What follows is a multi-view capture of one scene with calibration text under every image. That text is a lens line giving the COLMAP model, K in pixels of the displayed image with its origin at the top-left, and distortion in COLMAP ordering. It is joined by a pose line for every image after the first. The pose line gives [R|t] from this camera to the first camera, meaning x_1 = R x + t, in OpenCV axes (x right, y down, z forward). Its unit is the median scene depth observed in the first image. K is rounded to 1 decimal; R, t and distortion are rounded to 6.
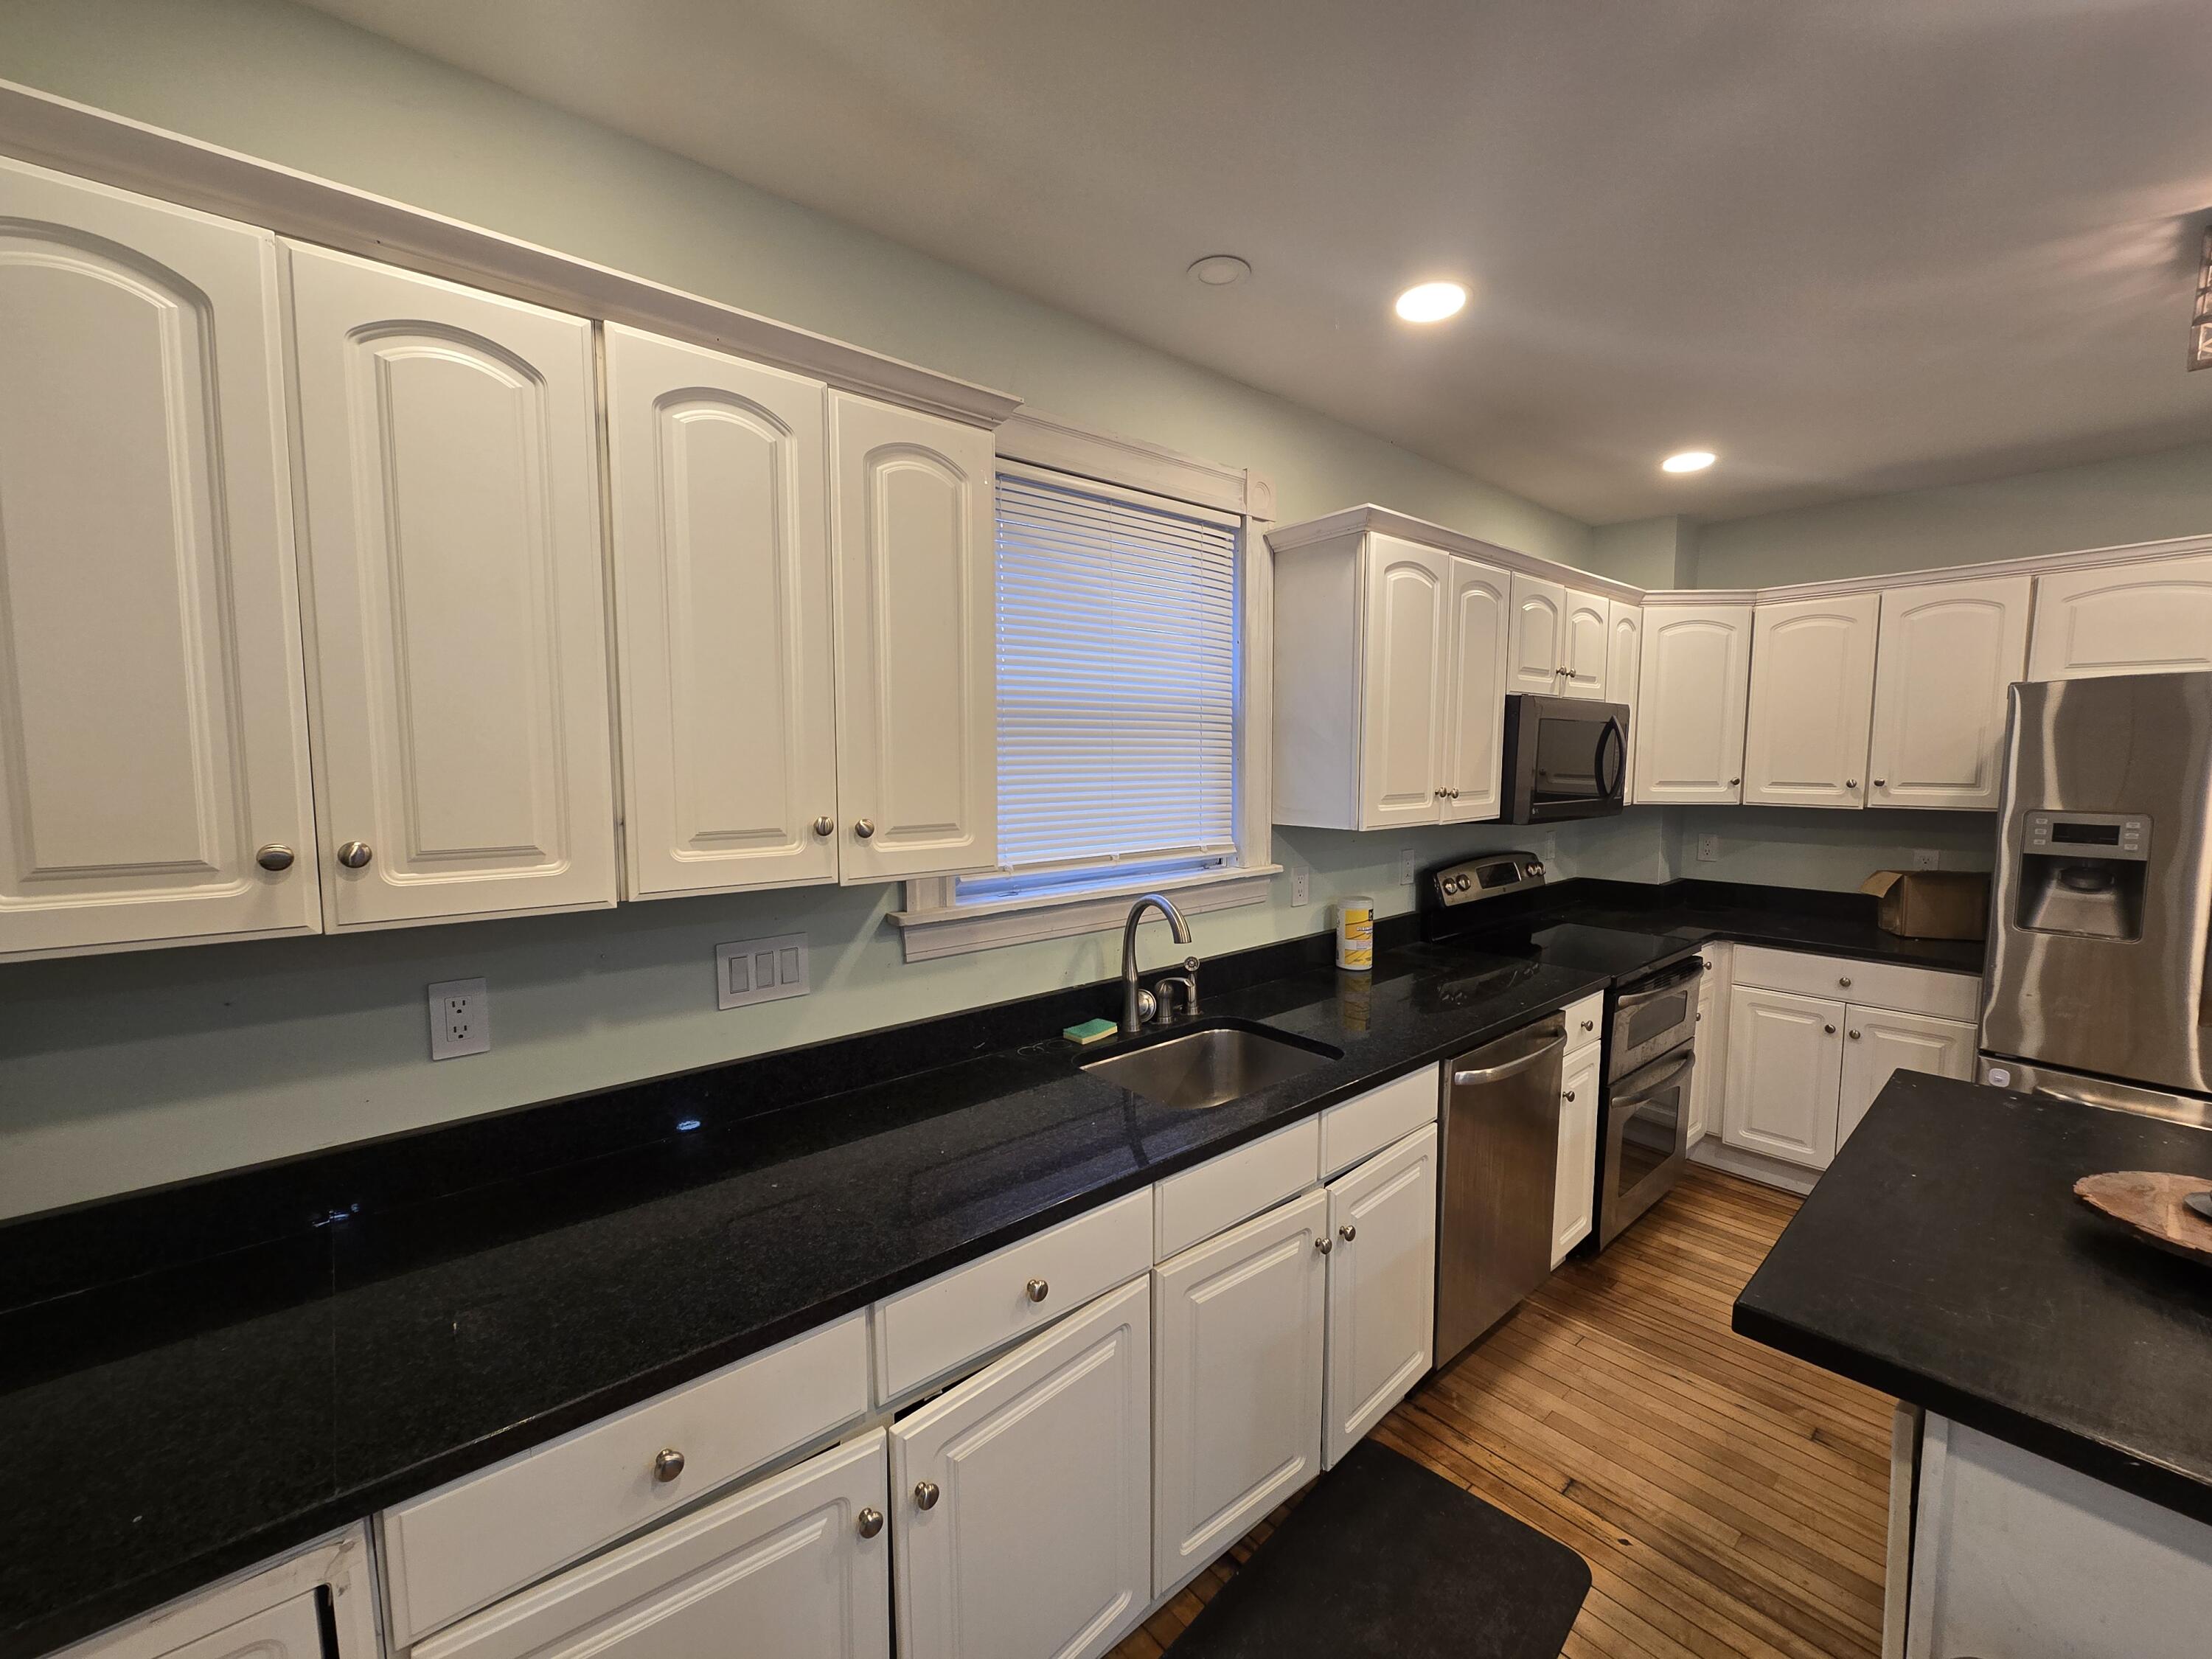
lens RADIAL K [[911.0, 0, 1124.5], [0, 911.0, 836.9], [0, 0, 1]] dist [-0.009139, 0.004331]
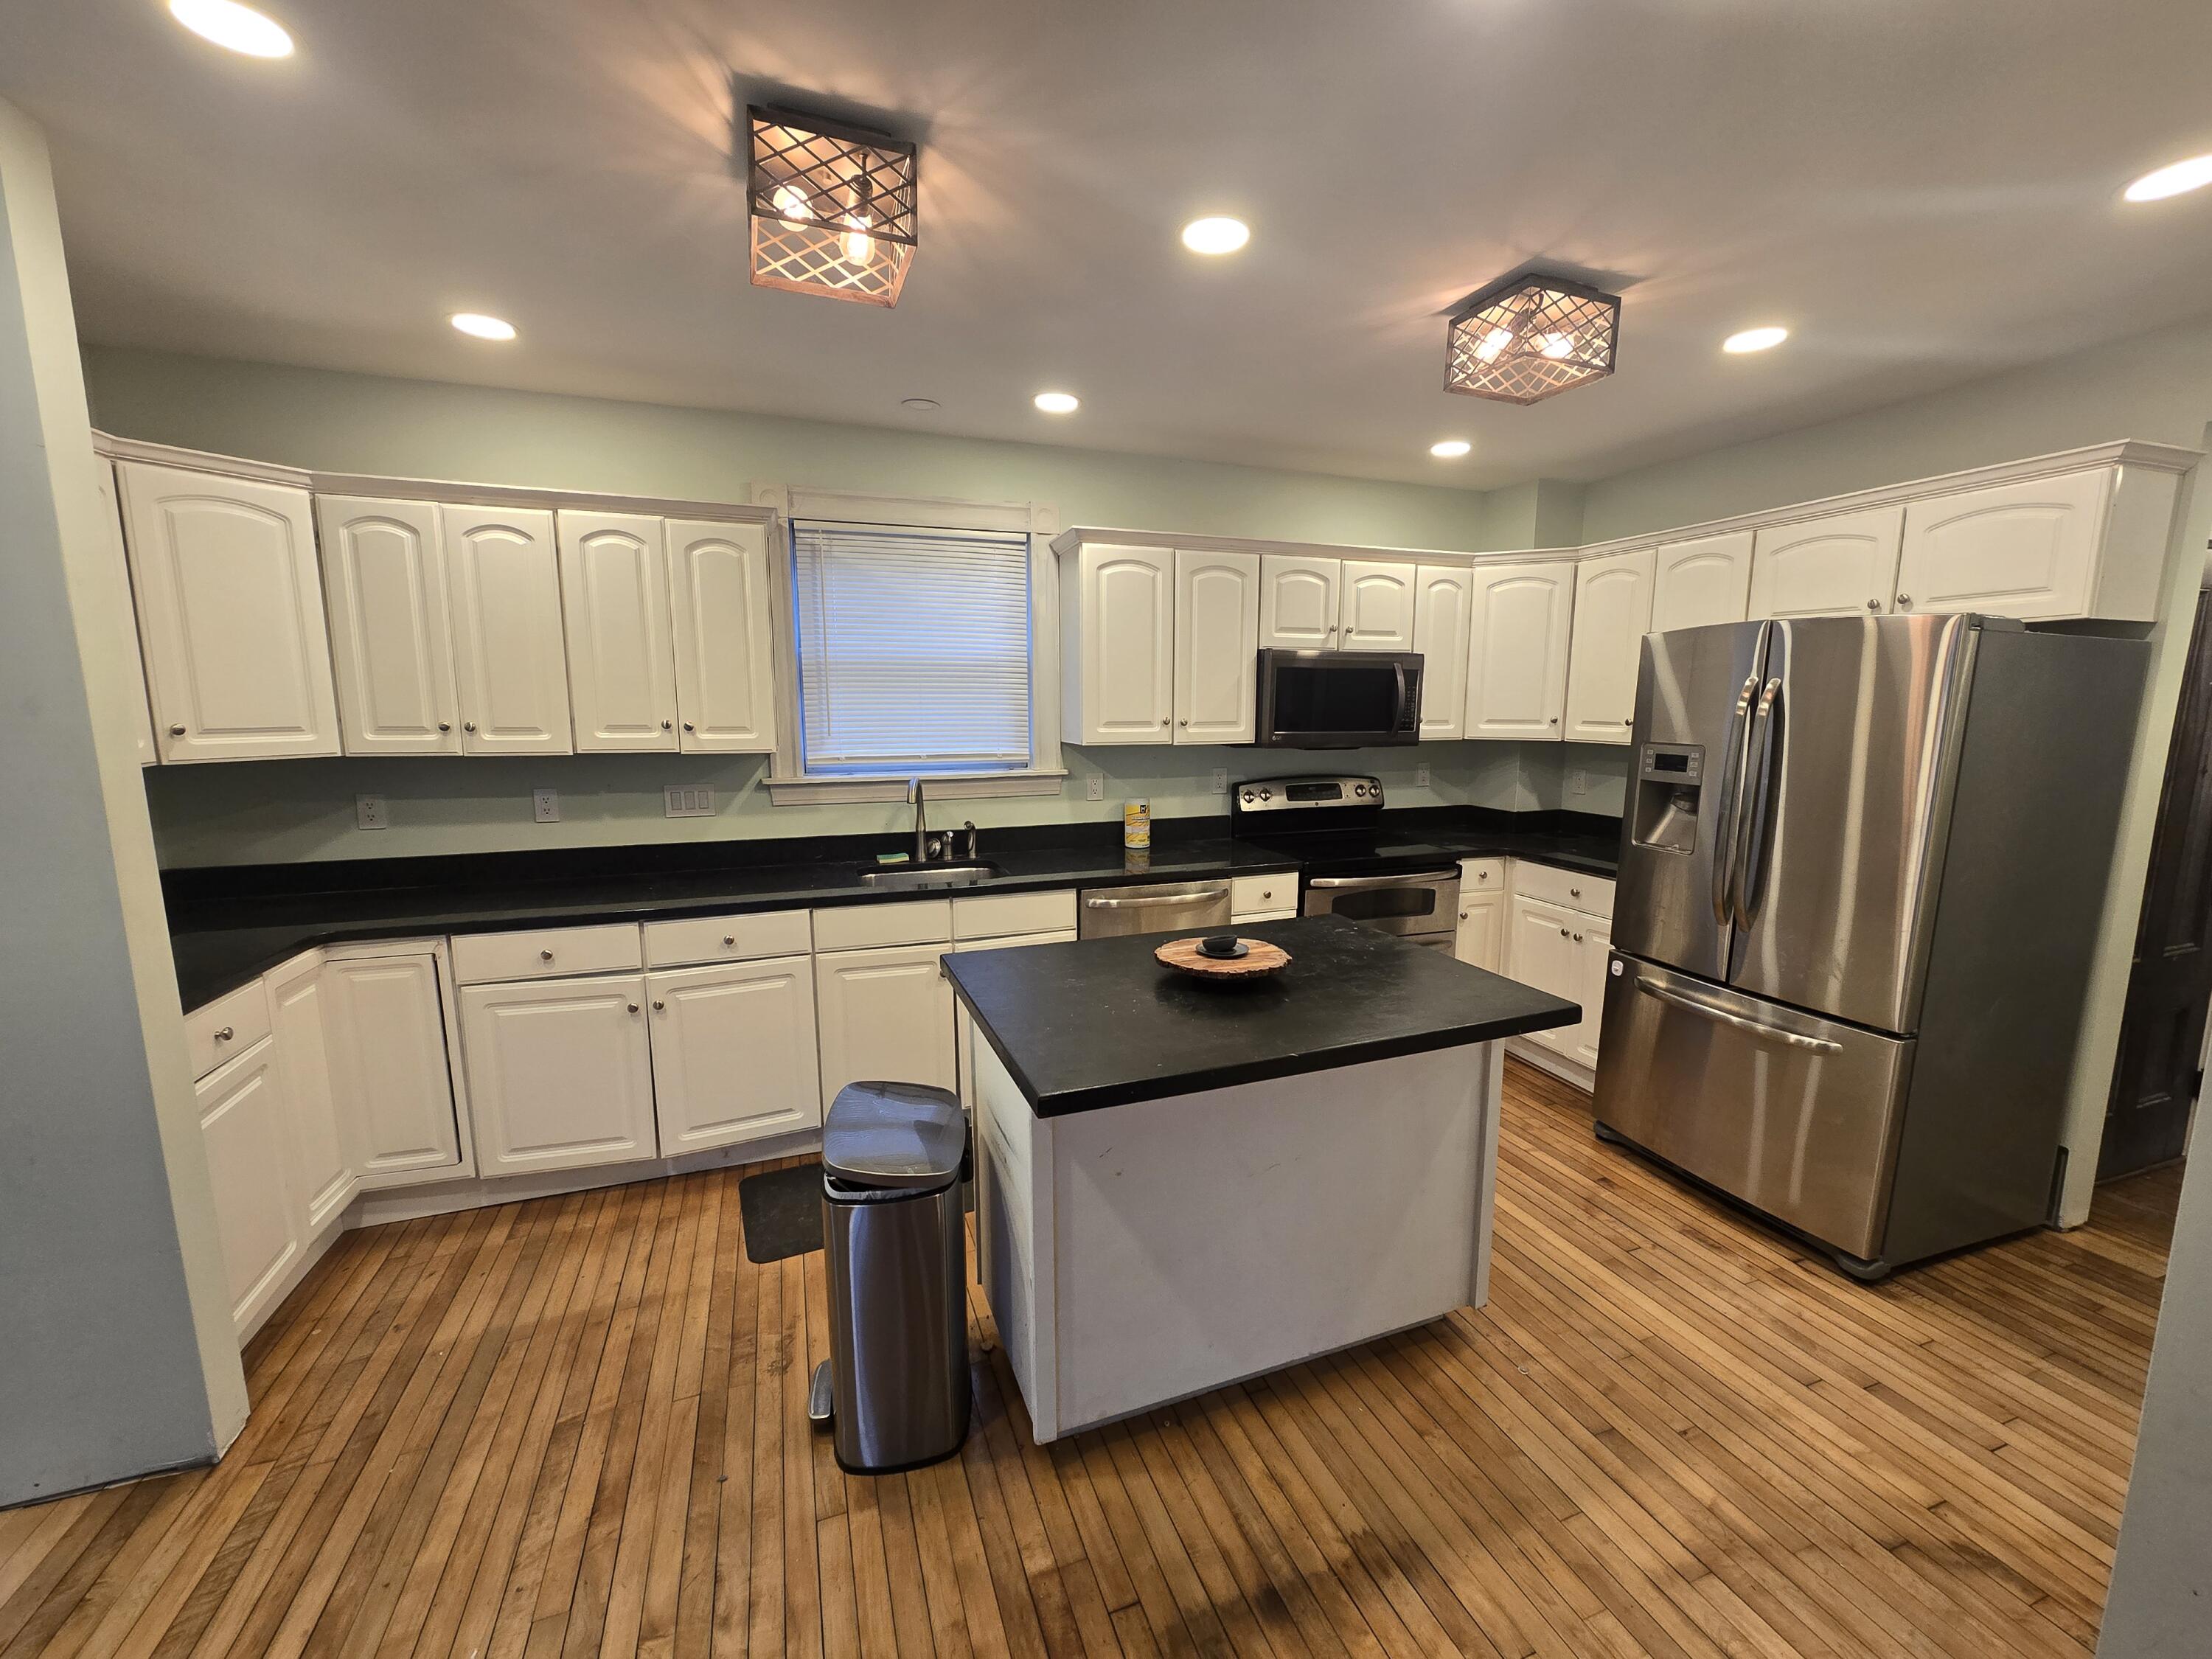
lens RADIAL K [[911.0, 0, 1125.5], [0, 911.0, 836.4], [0, 0, 1]] dist [-0.009139, 0.004331]
pose [[0.933869, 0.057039, -0.353038, 0.734975], [-0.036359, 0.997226, 0.064942, 0.037005], [0.355763, -0.047811, 0.933352, -0.321294]]
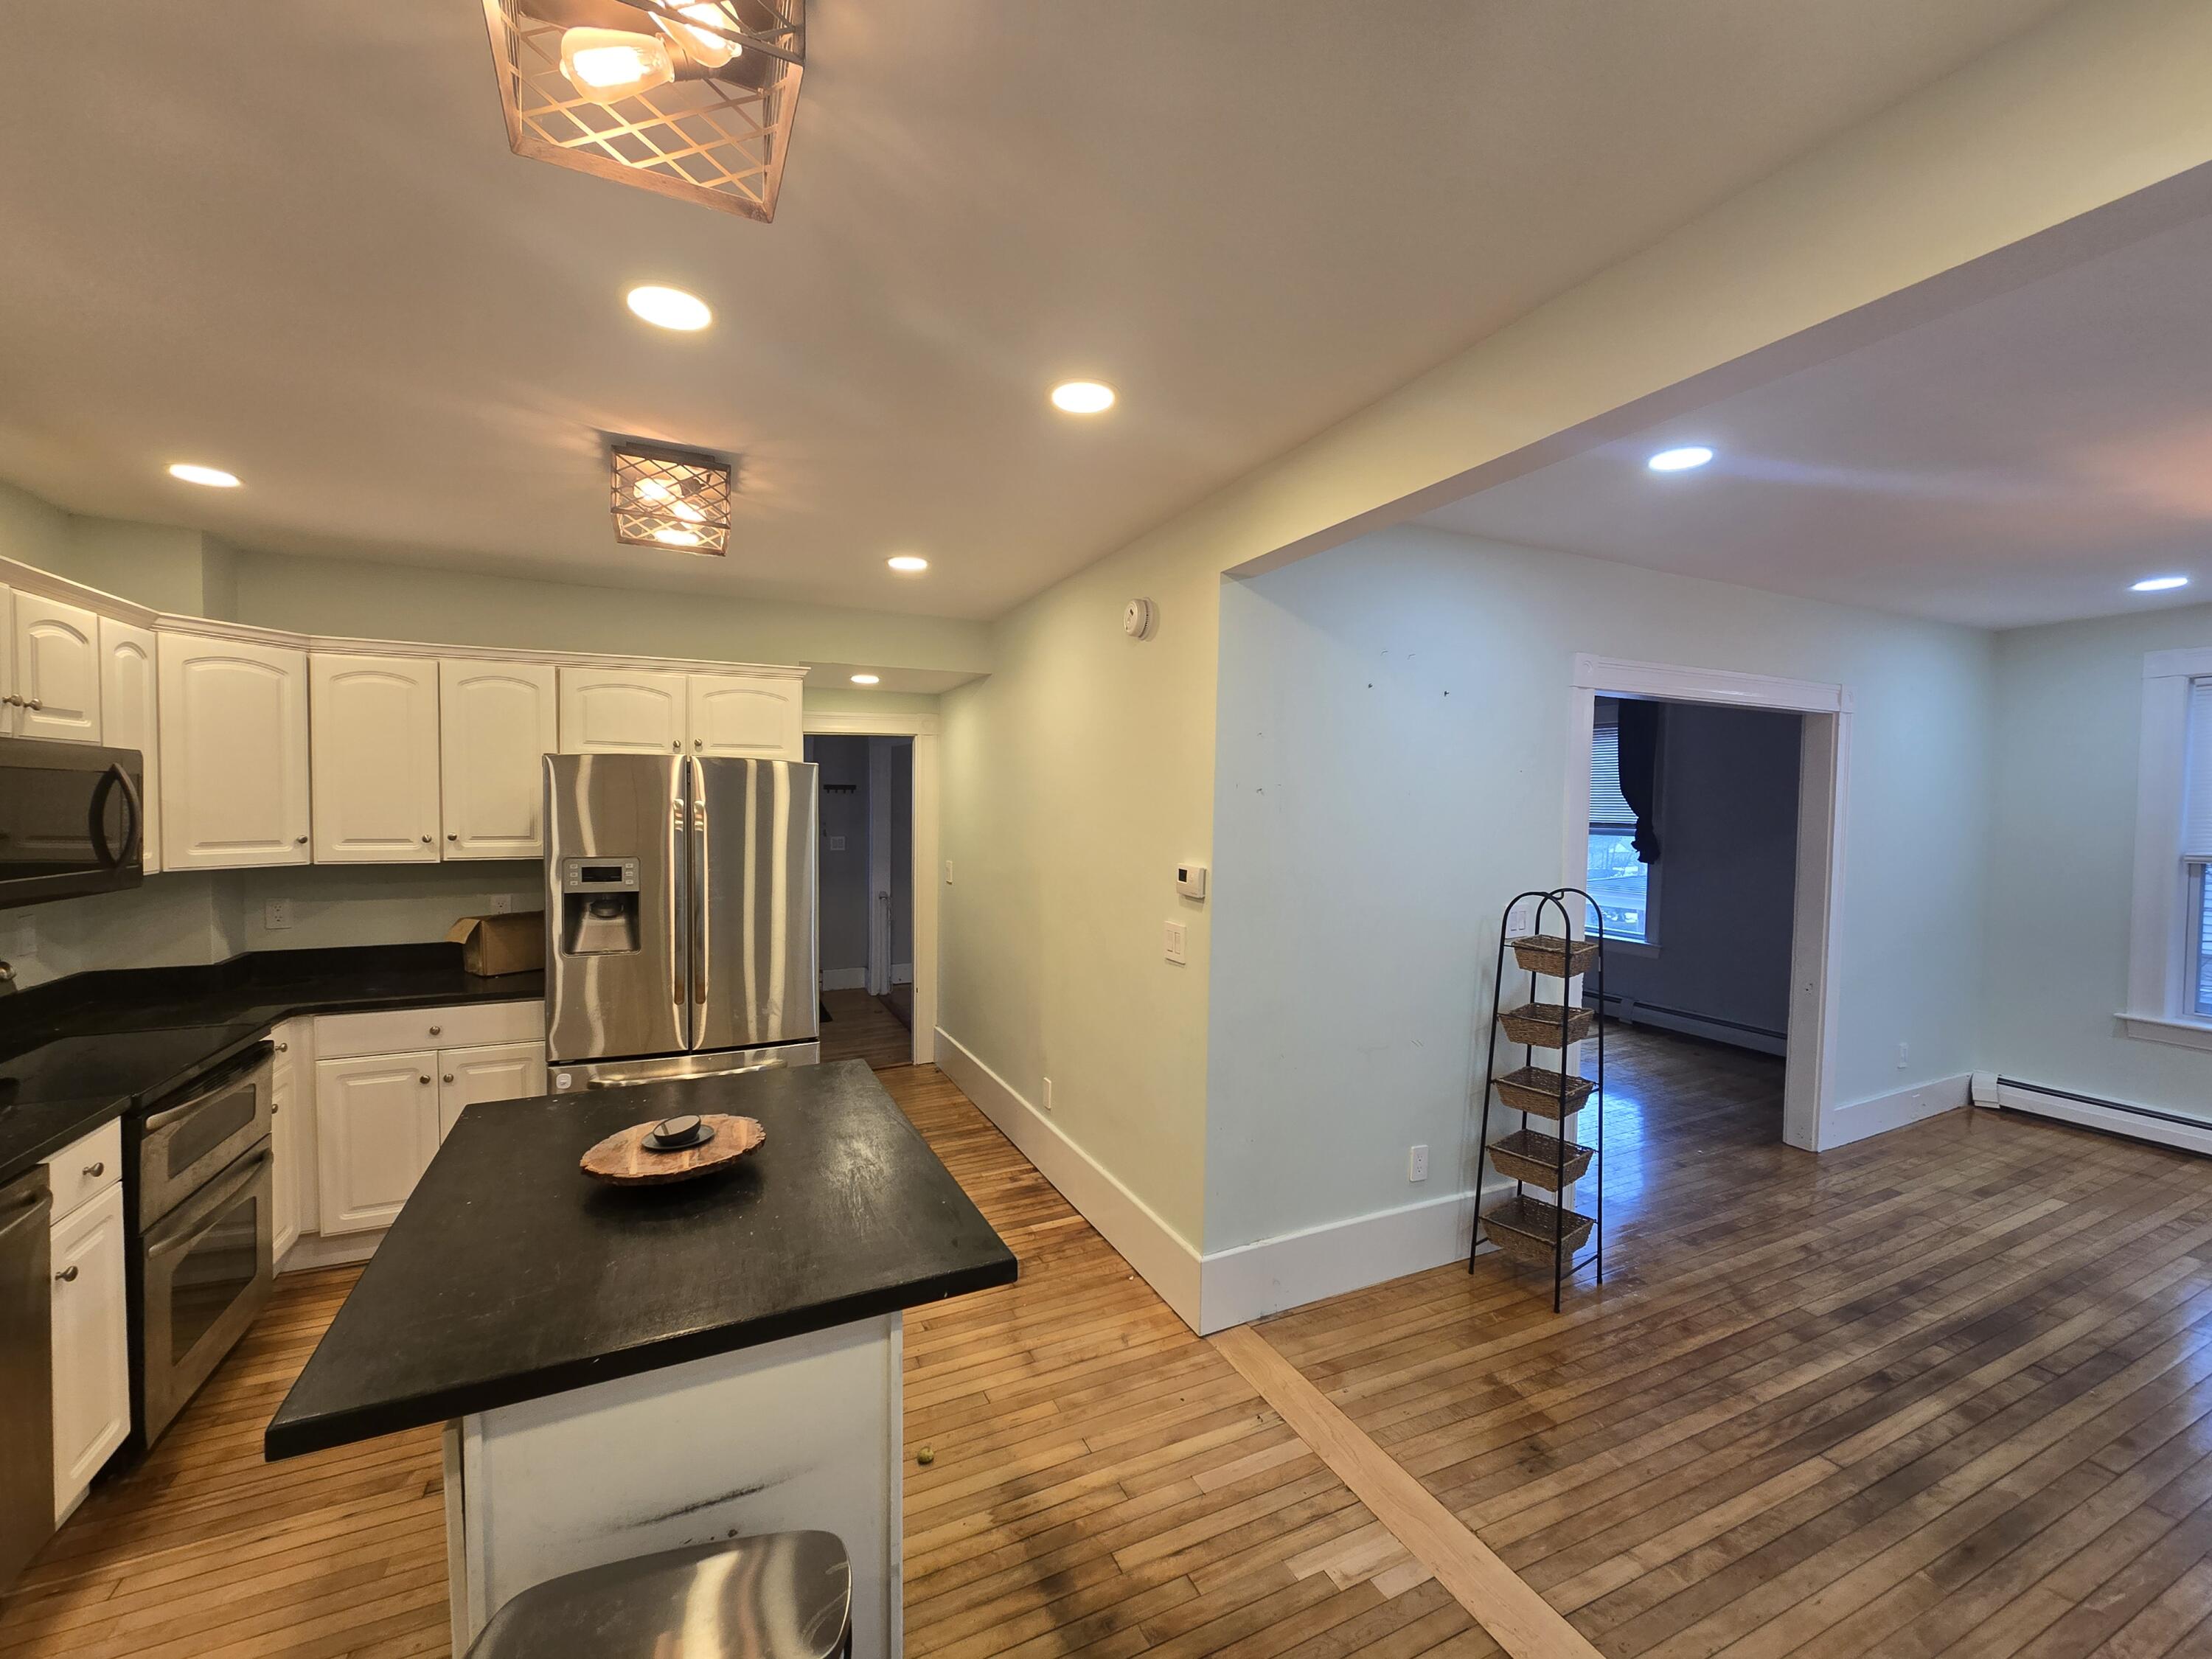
lens RADIAL K [[911.0, 0, 1115.3], [0, 911.0, 836.5], [0, 0, 1]] dist [-0.009139, 0.004331]
pose [[0.272655, -0.031234, 0.961605, 0.018080], [0.078554, 0.996859, 0.010105, -0.011440], [-0.958900, 0.072783, 0.274252, -0.050288]]
